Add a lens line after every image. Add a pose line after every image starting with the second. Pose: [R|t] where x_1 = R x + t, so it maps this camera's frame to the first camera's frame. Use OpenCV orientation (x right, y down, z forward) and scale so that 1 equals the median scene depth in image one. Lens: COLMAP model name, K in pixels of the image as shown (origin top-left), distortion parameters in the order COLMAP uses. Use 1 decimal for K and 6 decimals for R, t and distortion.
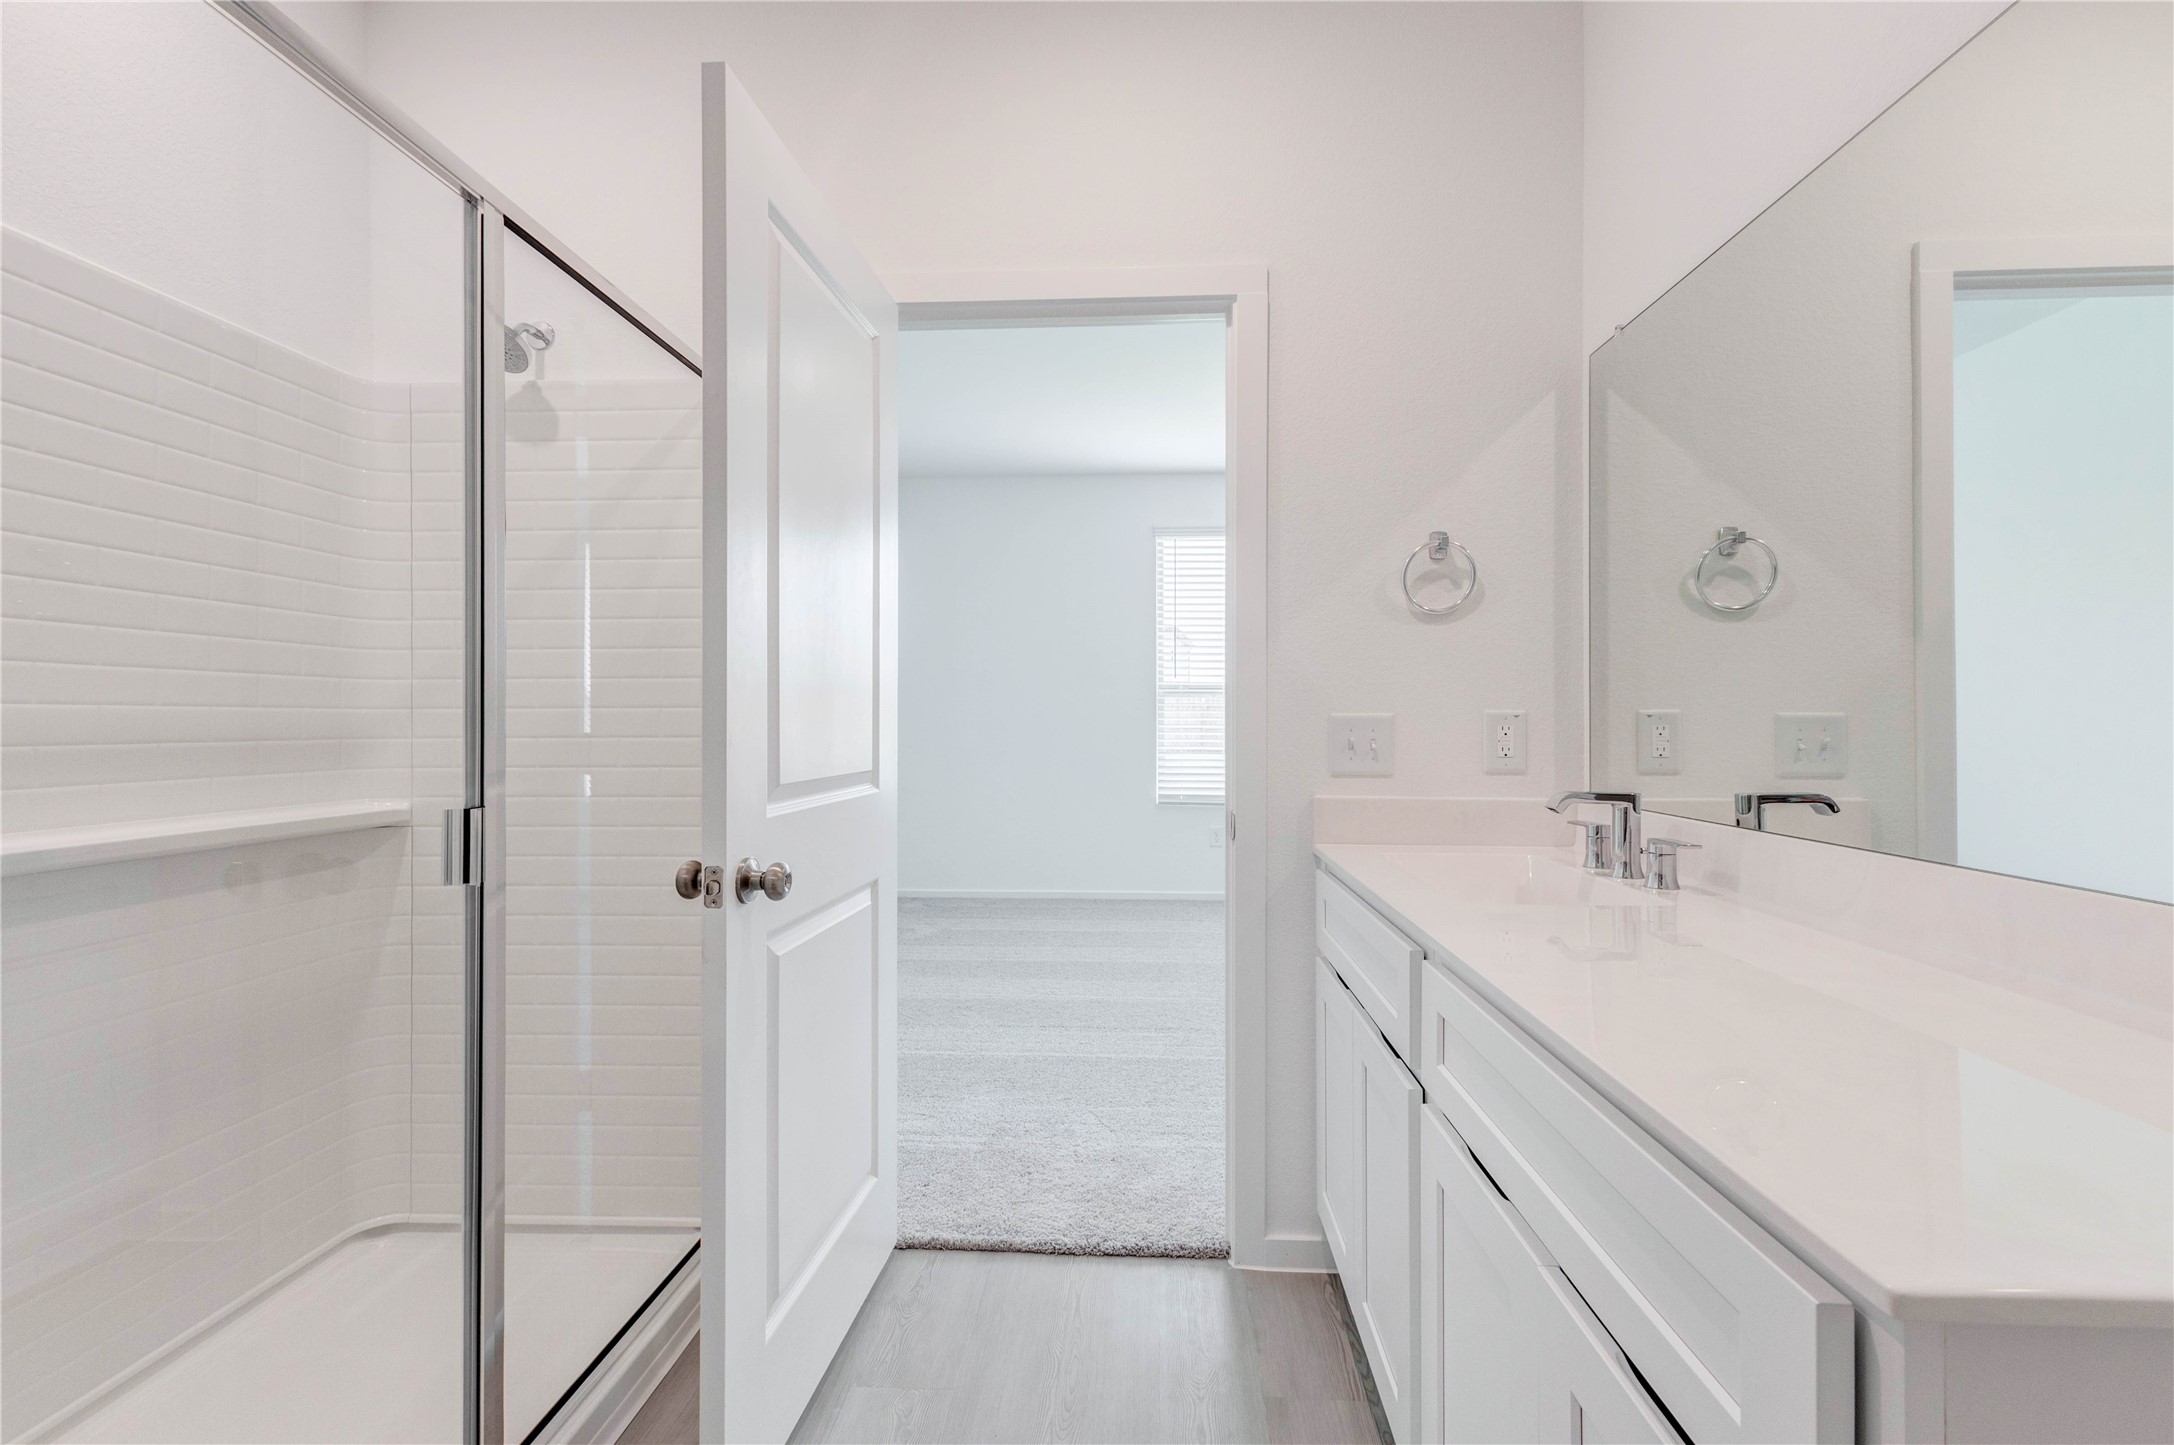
lens RADIAL K [[931.7, 0, 1087.5], [0, 931.7, 713.0], [0, 0, 1]] dist [0.007121, 0.000072]
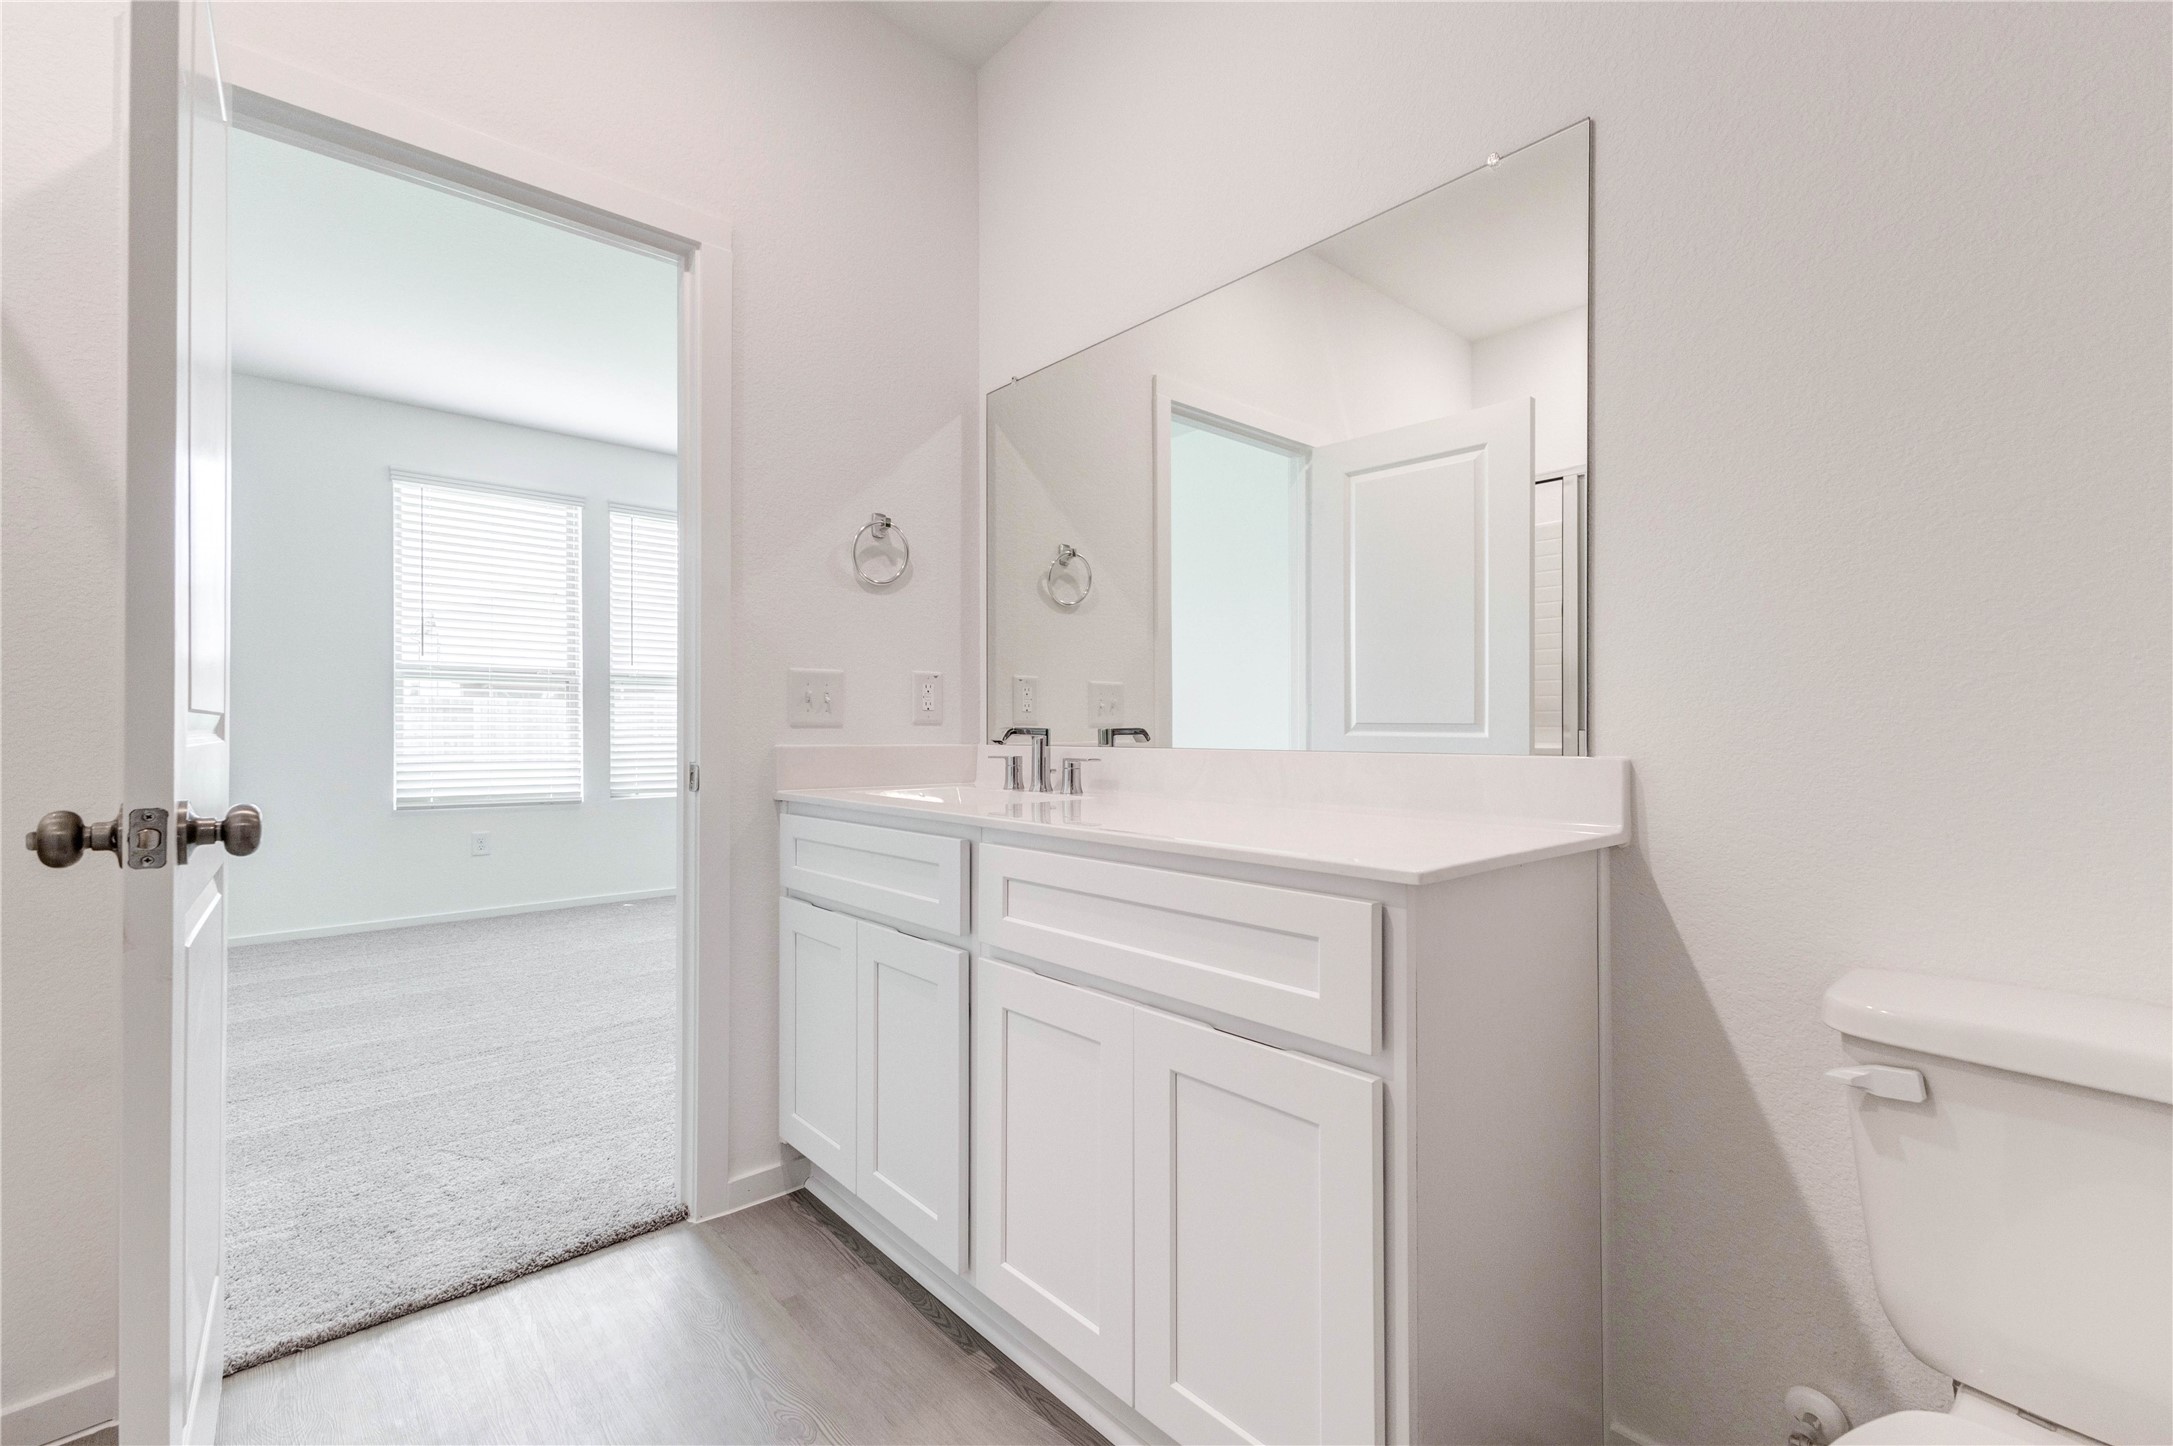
lens RADIAL K [[931.2, 0, 1087.0], [0, 931.2, 713.5], [0, 0, 1]] dist [0.007121, 0.000072]
pose [[0.708451, 0.010318, 0.705684, -0.250030], [-0.005884, 0.999945, -0.008714, 0.059957], [-0.705735, 0.002021, 0.708473, 0.006889]]
